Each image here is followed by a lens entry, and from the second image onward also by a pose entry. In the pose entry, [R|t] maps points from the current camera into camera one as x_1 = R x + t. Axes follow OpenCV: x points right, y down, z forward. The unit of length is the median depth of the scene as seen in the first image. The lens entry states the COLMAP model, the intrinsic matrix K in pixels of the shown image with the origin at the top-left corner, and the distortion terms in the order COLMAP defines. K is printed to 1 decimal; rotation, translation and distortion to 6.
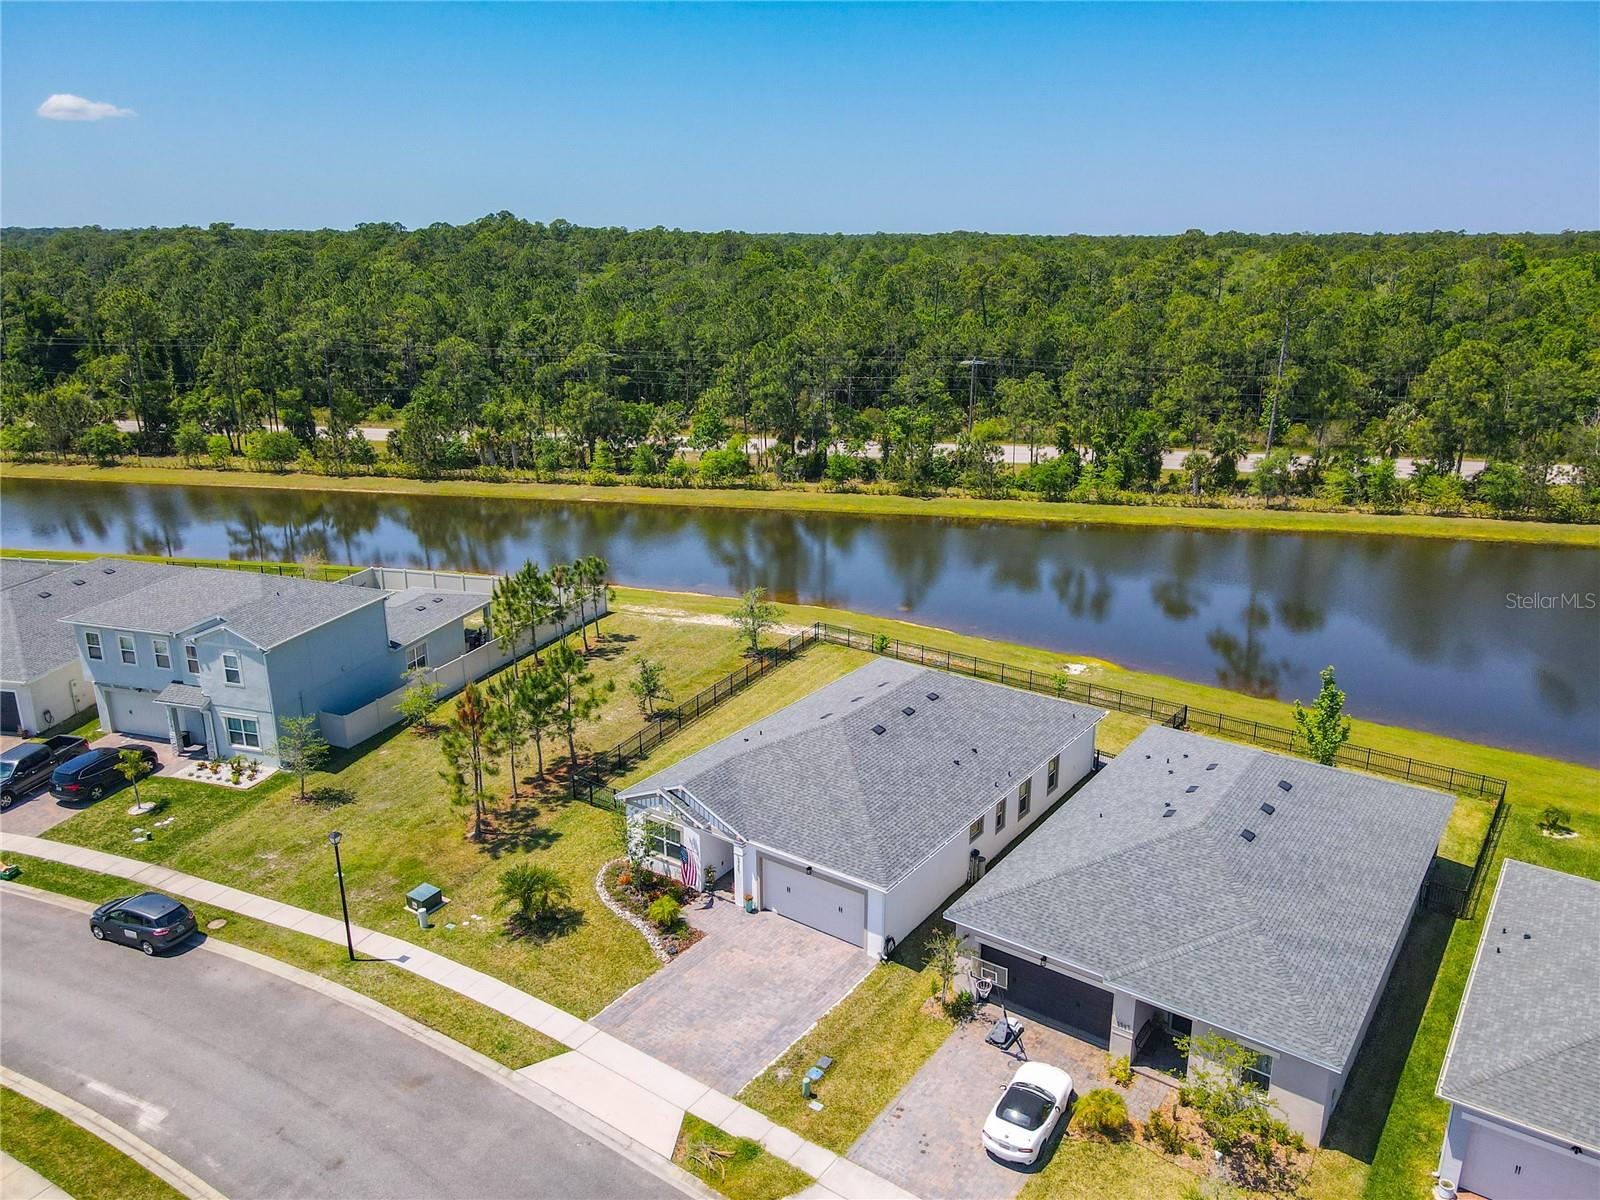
lens RADIAL K [[1175.2, 0, 818.3], [0, 1175.2, 600.7], [0, 0, 1]] dist [-0.009107, 0.054997]
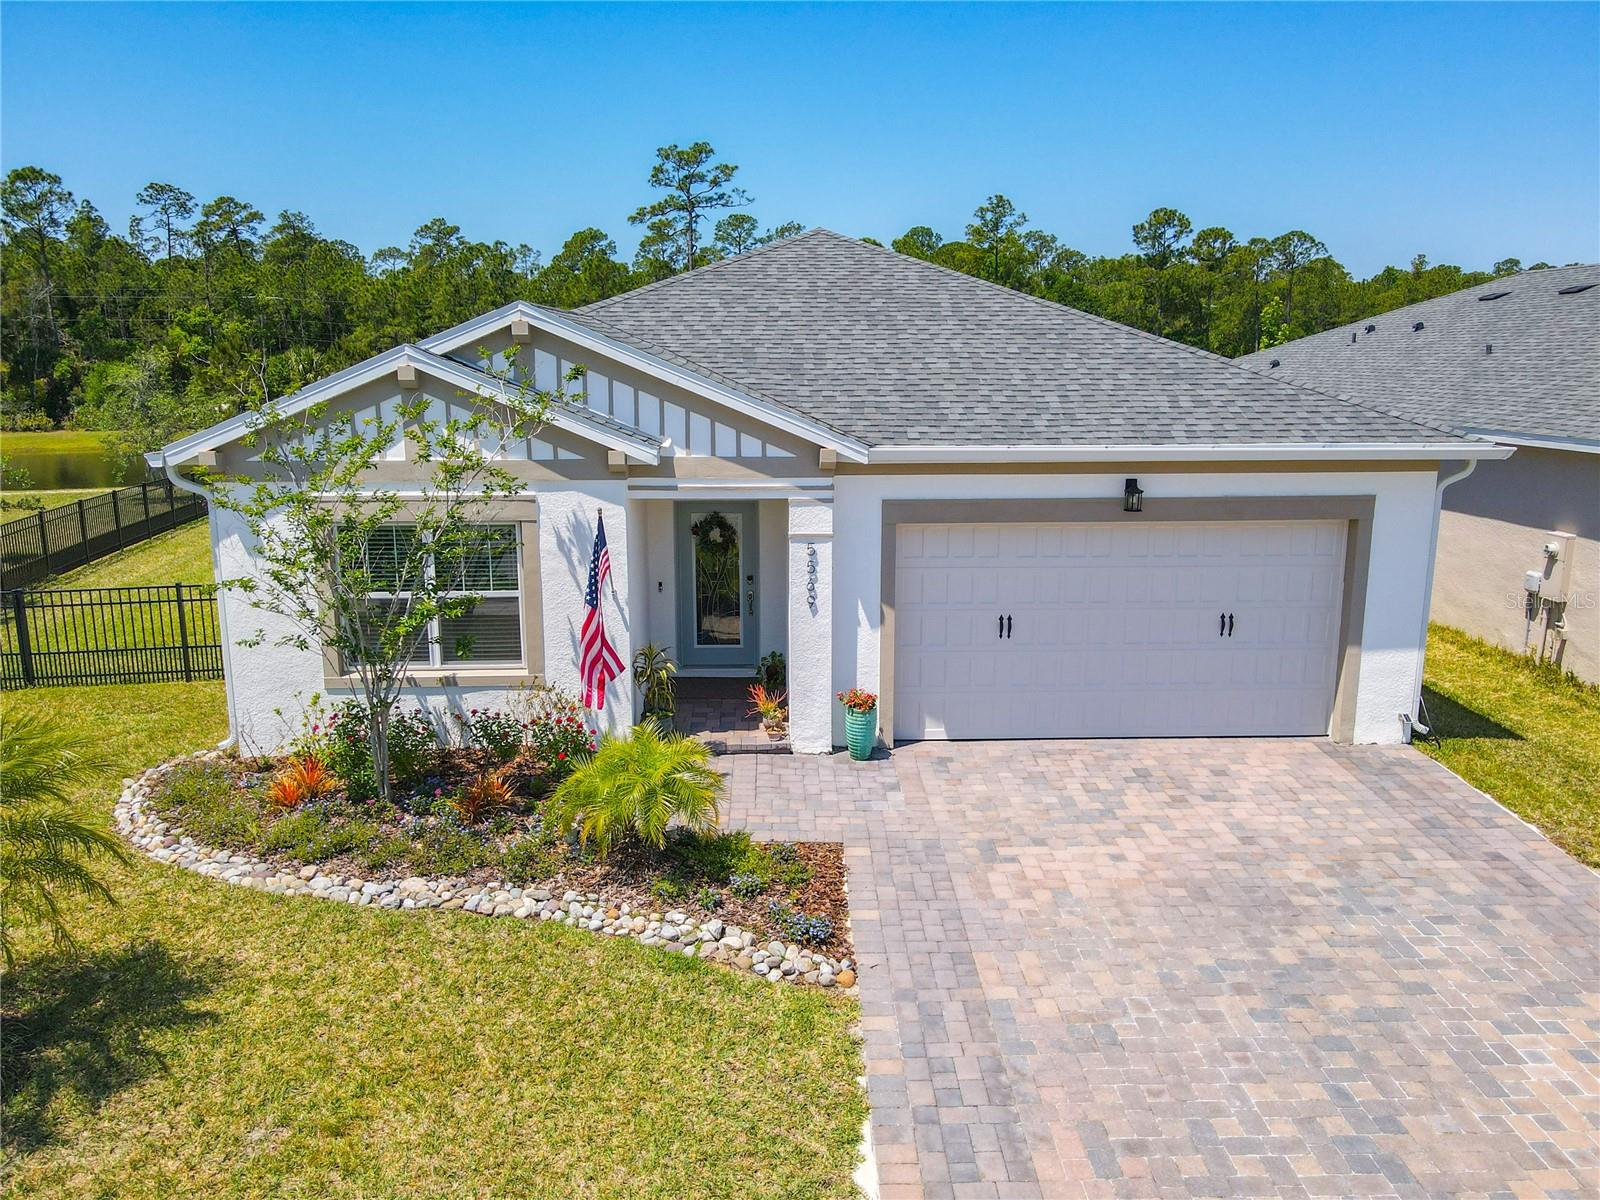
lens RADIAL K [[1184.5, 0, 811.4], [0, 1184.5, 597.1], [0, 0, 1]] dist [0.012851, 0.002591]
pose [[0.789084, -0.124537, 0.601529, -0.222658], [0.182138, 0.982632, -0.035491, 0.233803], [-0.586662, 0.137567, 0.798062, 0.778865]]
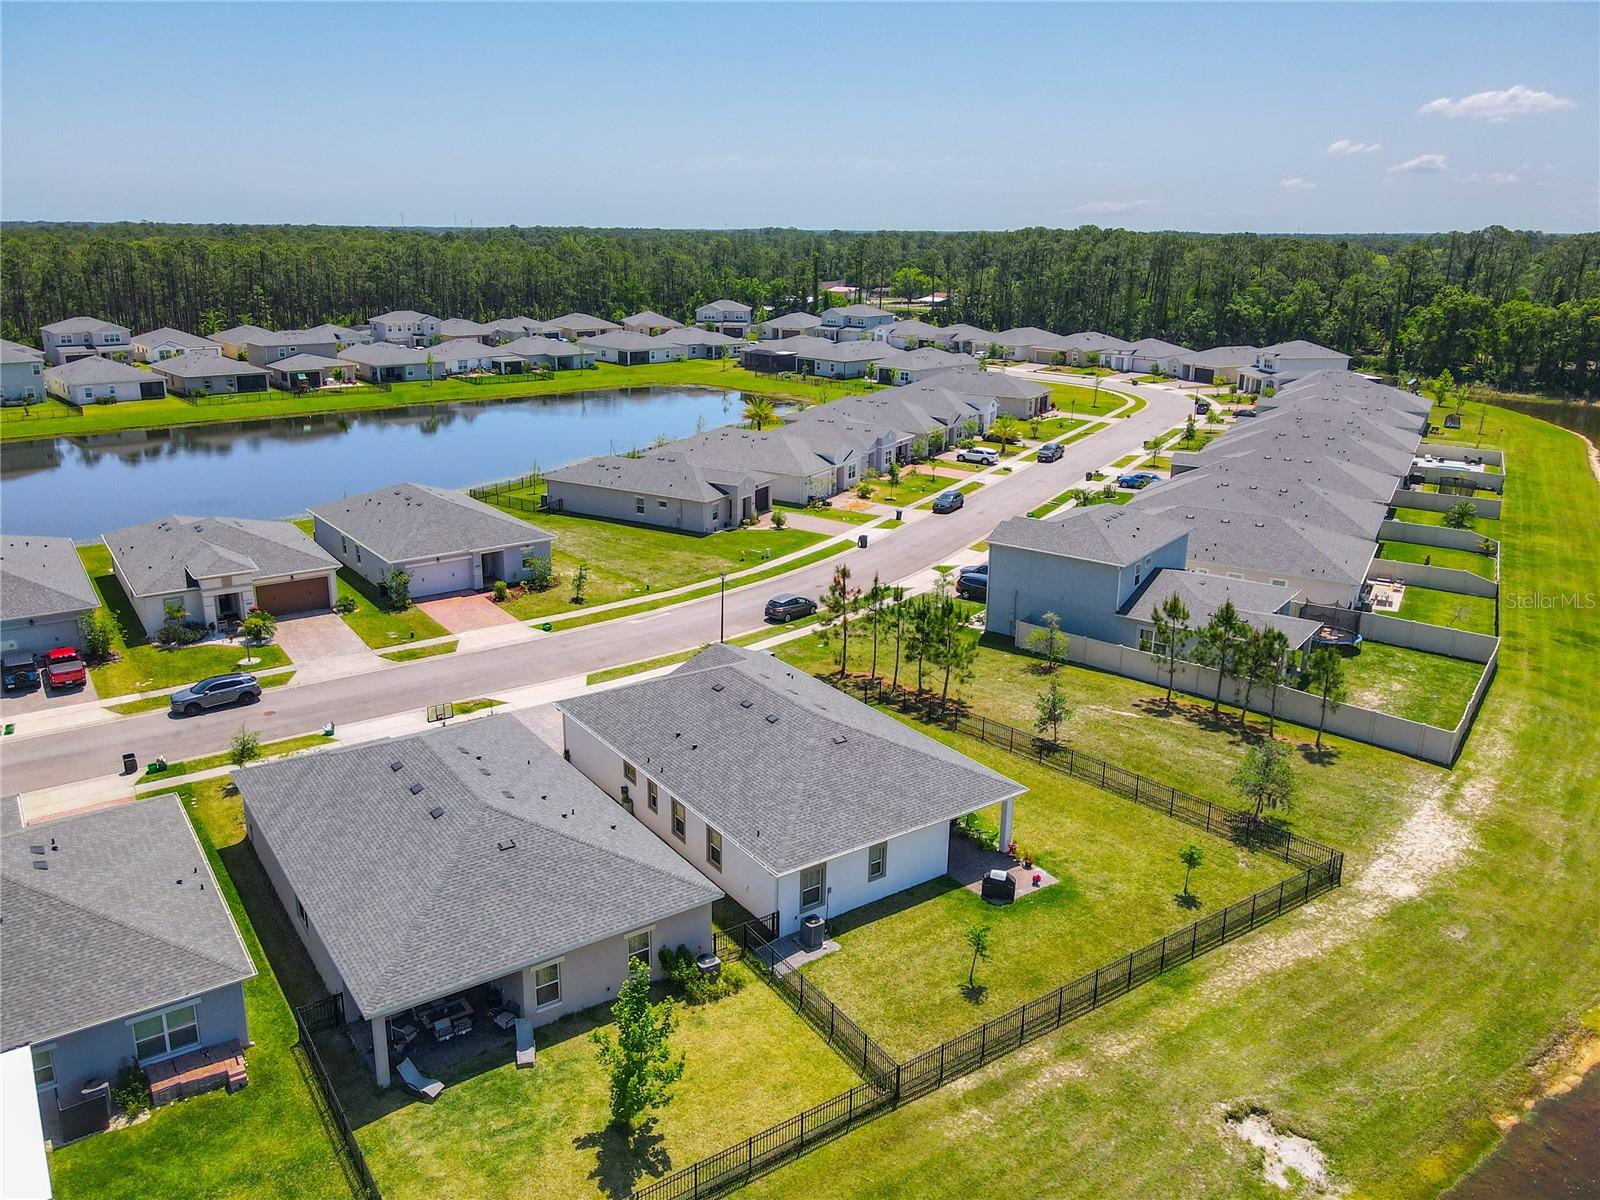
lens RADIAL K [[1210.2, 0, 771.5], [0, 1210.2, 563.7], [0, 0, 1]] dist [-0.007407, 0.048190]
pose [[-0.351271, 0.246292, -0.903299, 1.121911], [-0.287584, 0.889759, 0.354435, -0.448746], [0.891013, 0.384277, -0.241717, 1.363929]]
